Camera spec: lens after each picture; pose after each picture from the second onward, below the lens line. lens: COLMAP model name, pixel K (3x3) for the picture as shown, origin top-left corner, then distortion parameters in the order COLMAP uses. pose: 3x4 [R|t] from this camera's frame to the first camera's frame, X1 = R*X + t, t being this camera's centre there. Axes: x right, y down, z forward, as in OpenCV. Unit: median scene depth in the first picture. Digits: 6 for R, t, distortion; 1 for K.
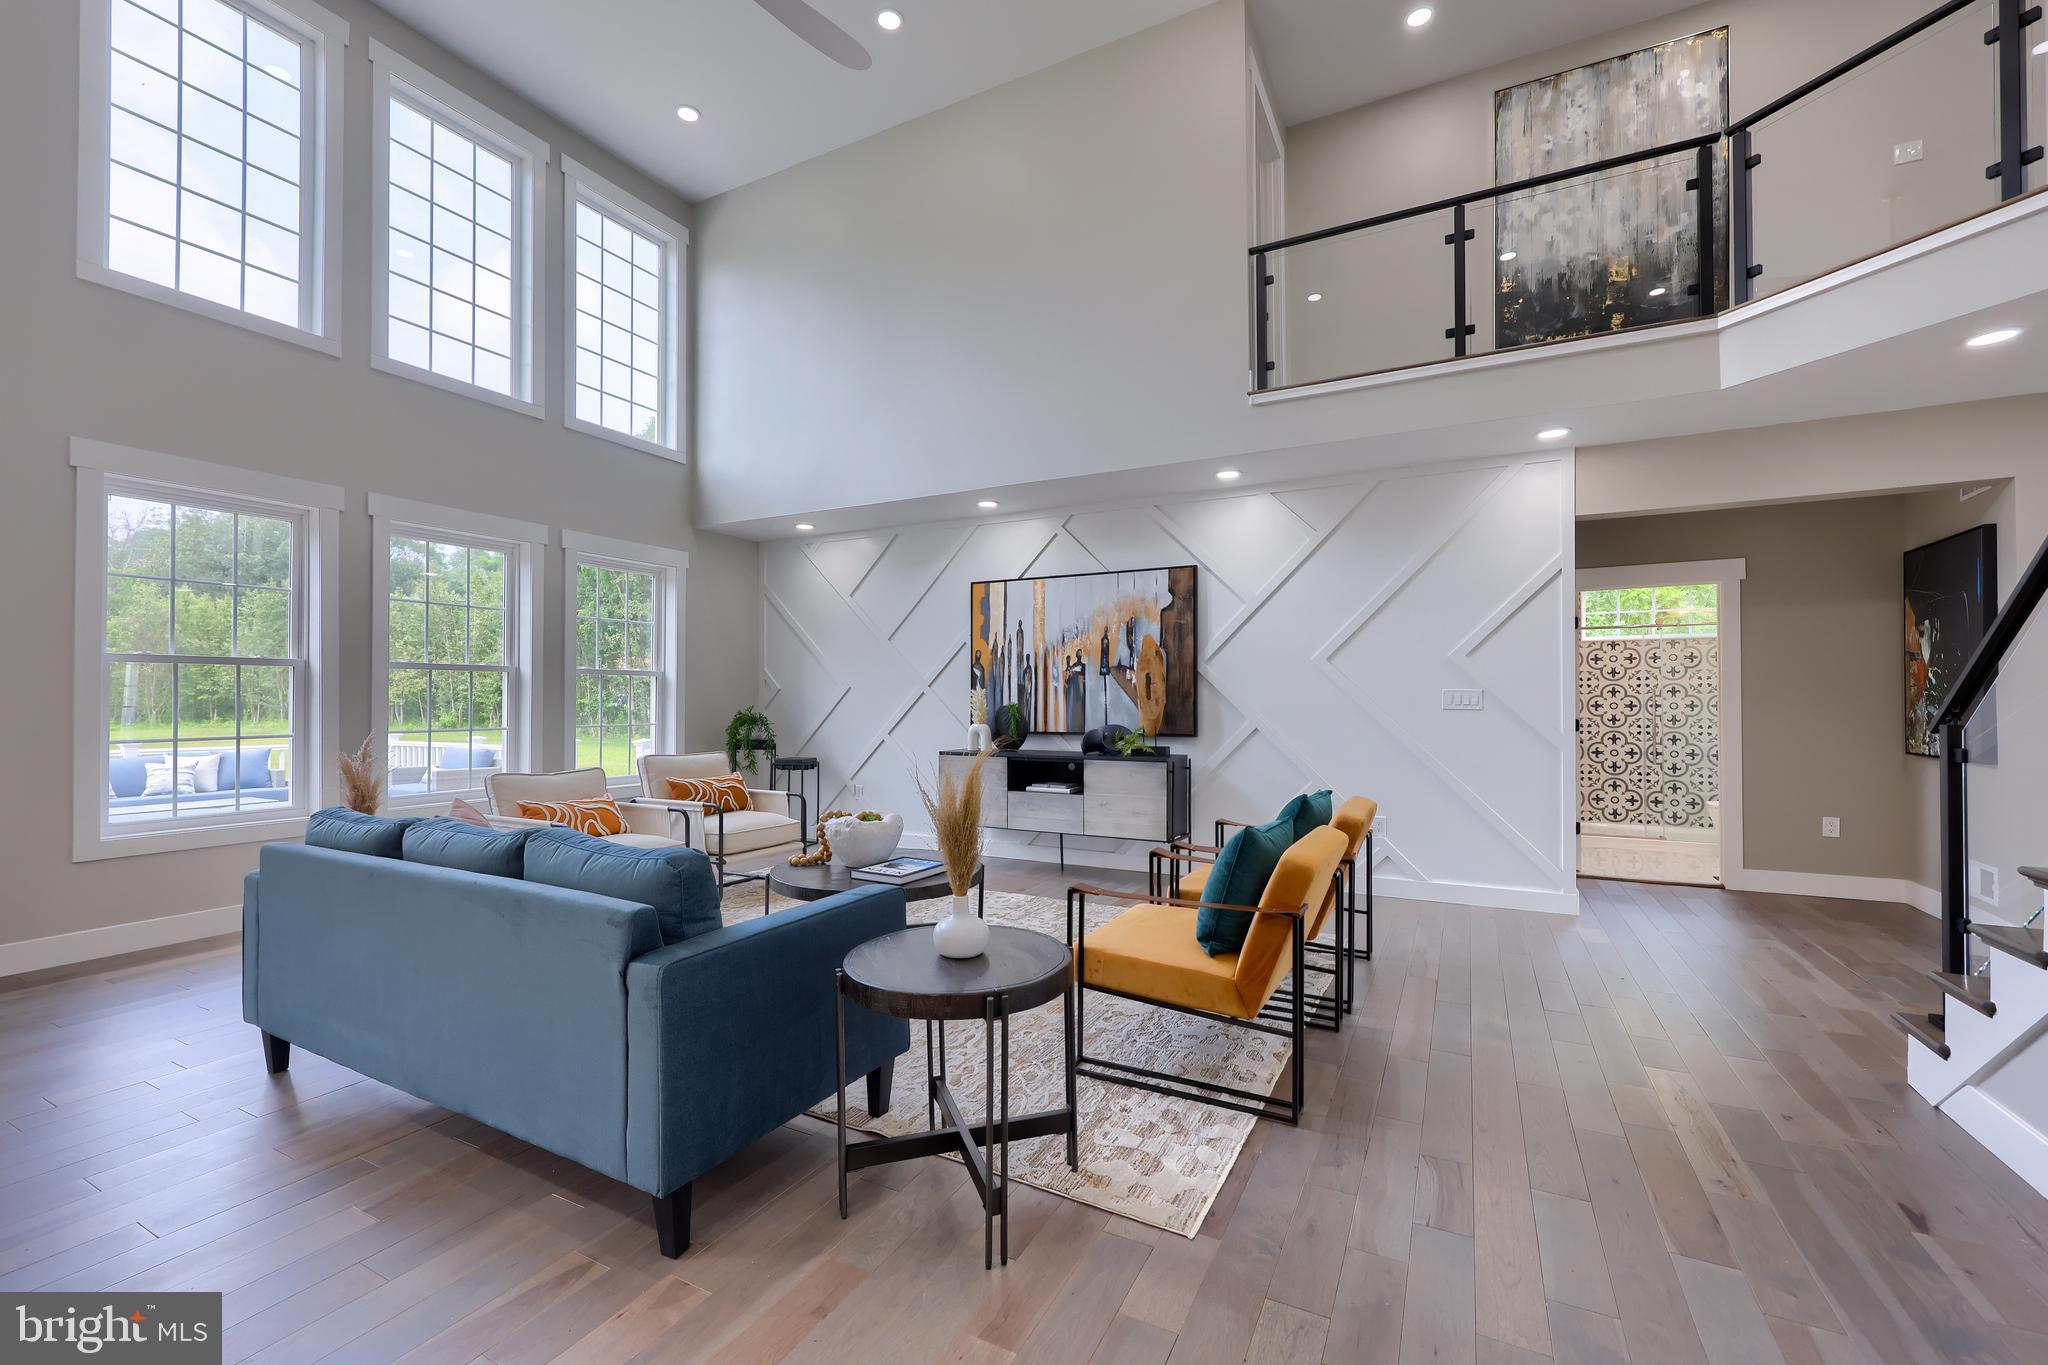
lens RADIAL K [[828.3, 0, 1024.0], [0, 828.3, 682.5], [0, 0, 1]] dist [-0.001084, -0.002047]
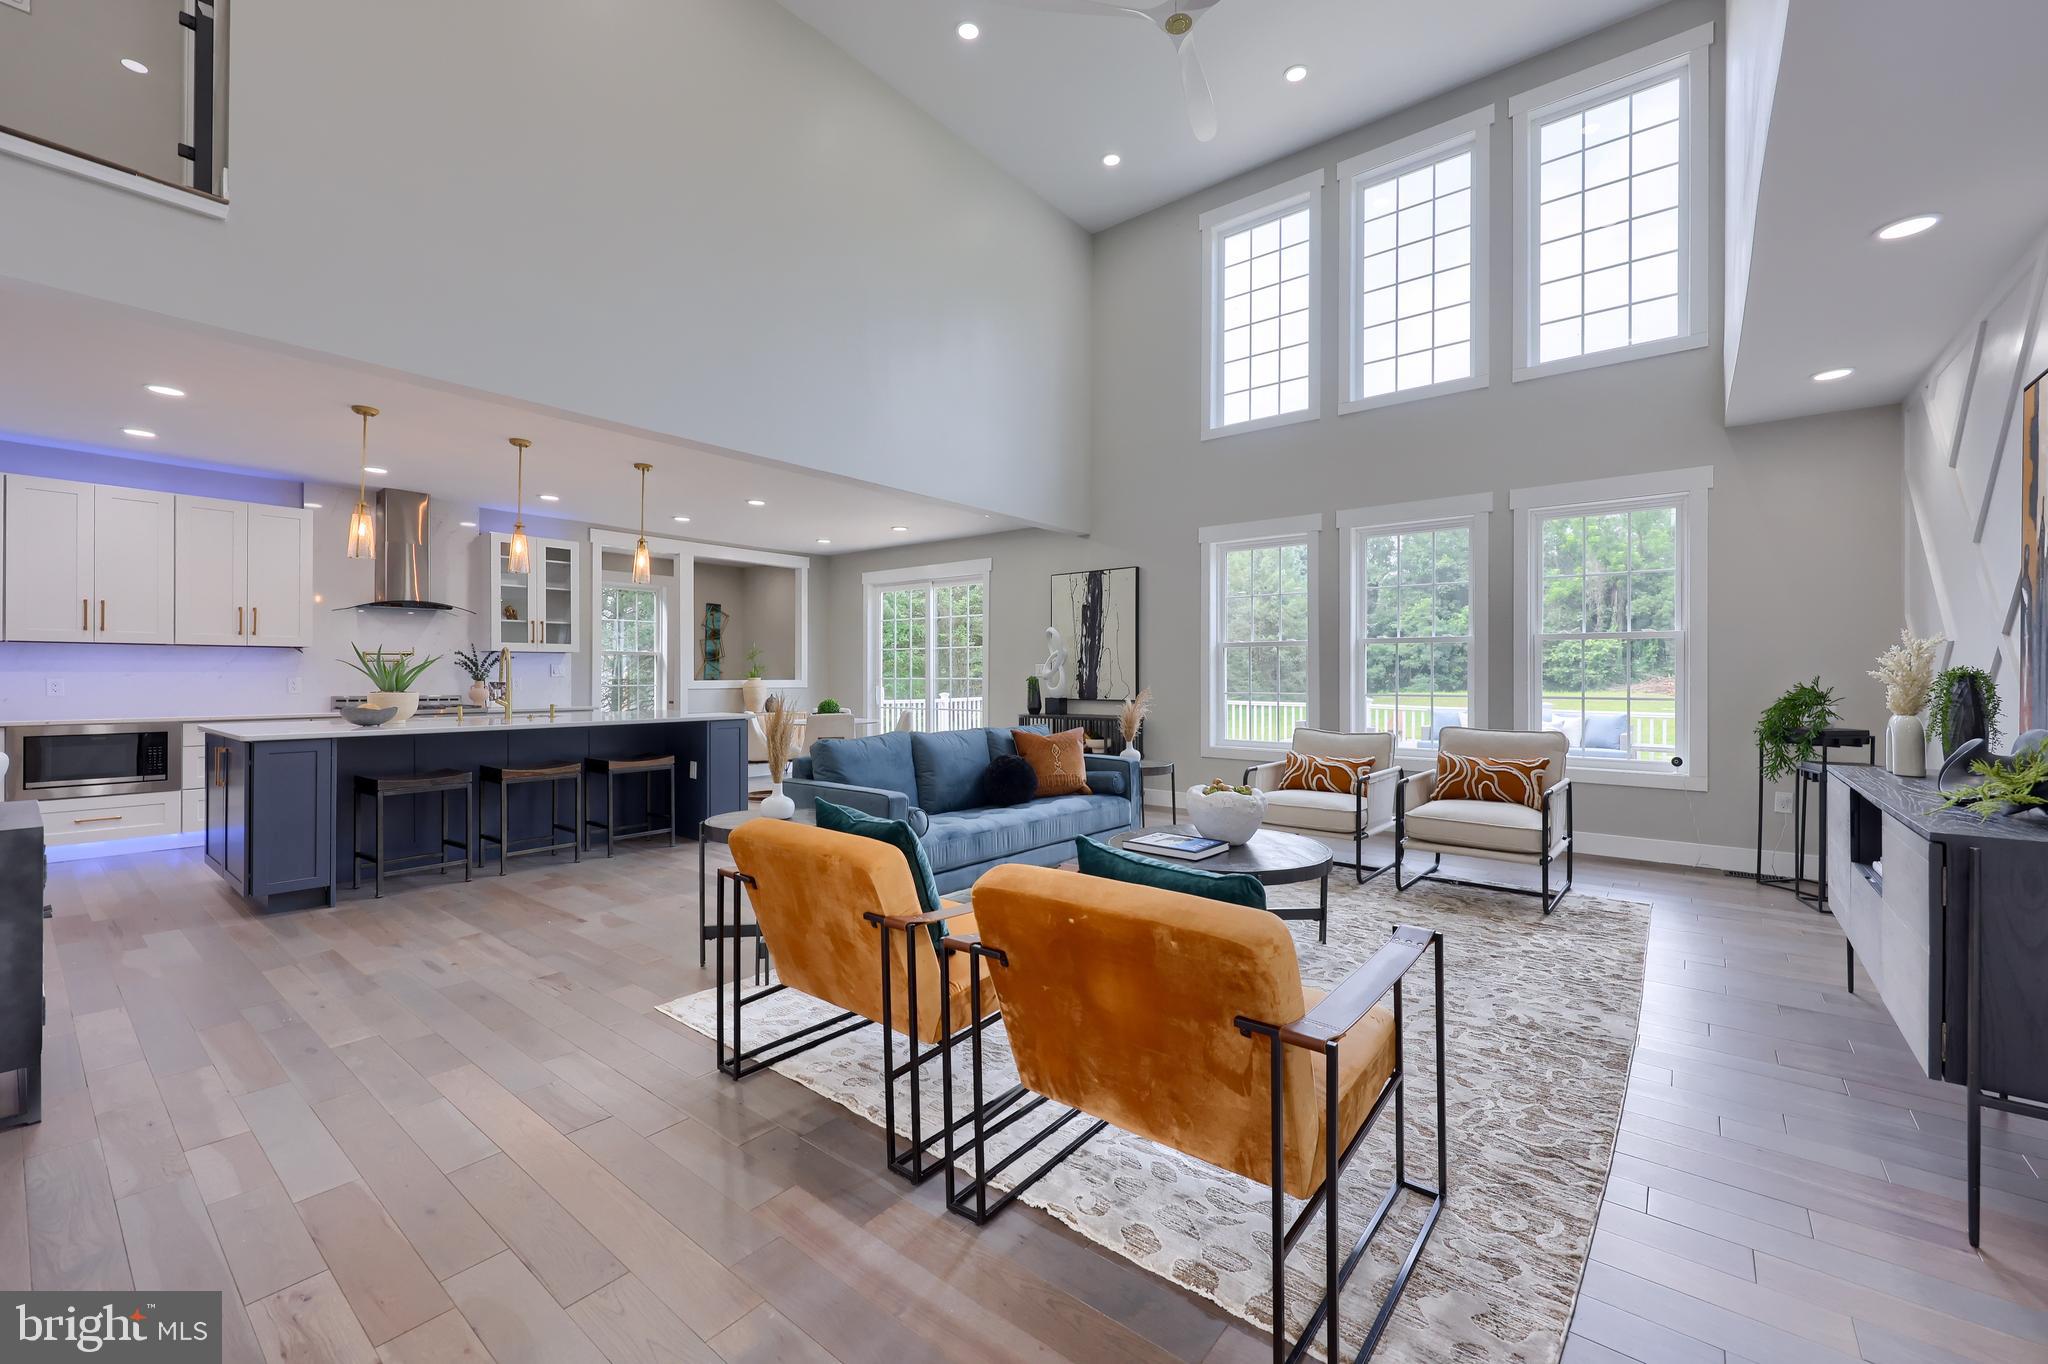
lens RADIAL K [[828.3, 0, 1024.0], [0, 828.3, 682.0], [0, 0, 1]] dist [-0.001084, -0.002047]
pose [[-0.186474, 0.010419, -0.982405, 0.516701], [0.022095, 0.999735, 0.006409, 0.020104], [0.982211, -0.020511, -0.186655, 0.635793]]
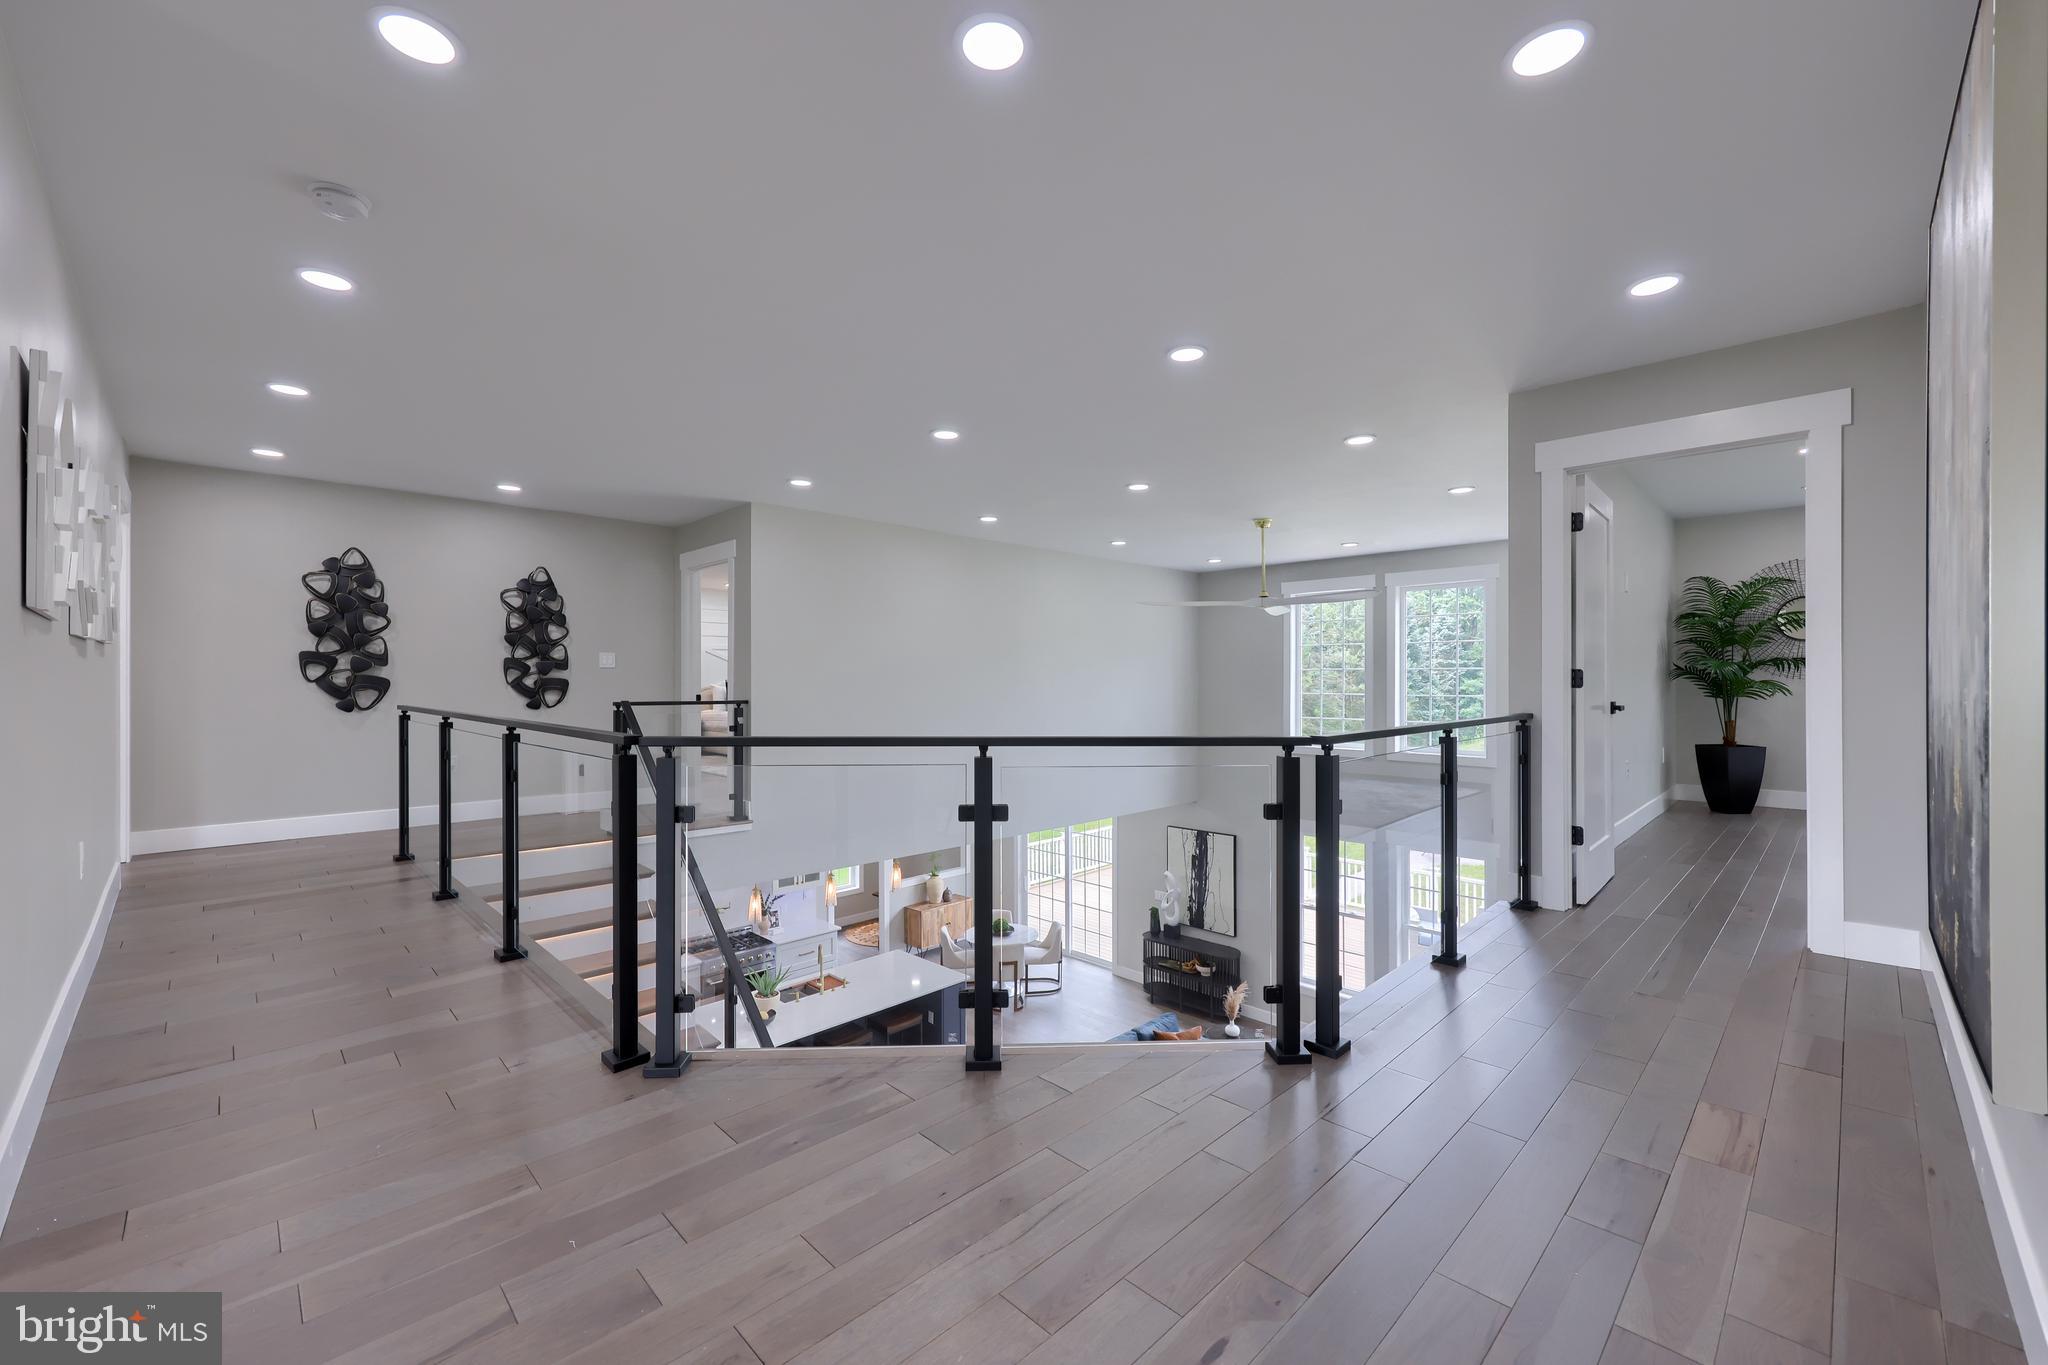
lens RADIAL K [[828.3, 0, 1024.0], [0, 828.3, 682.5], [0, 0, 1]] dist [-0.001084, -0.002047]
pose [[-0.287688, 0.006762, -0.957700, 1.000499], [0.029723, 0.999556, -0.001871, -0.493564], [0.957263, -0.029004, -0.287762, 0.658607]]
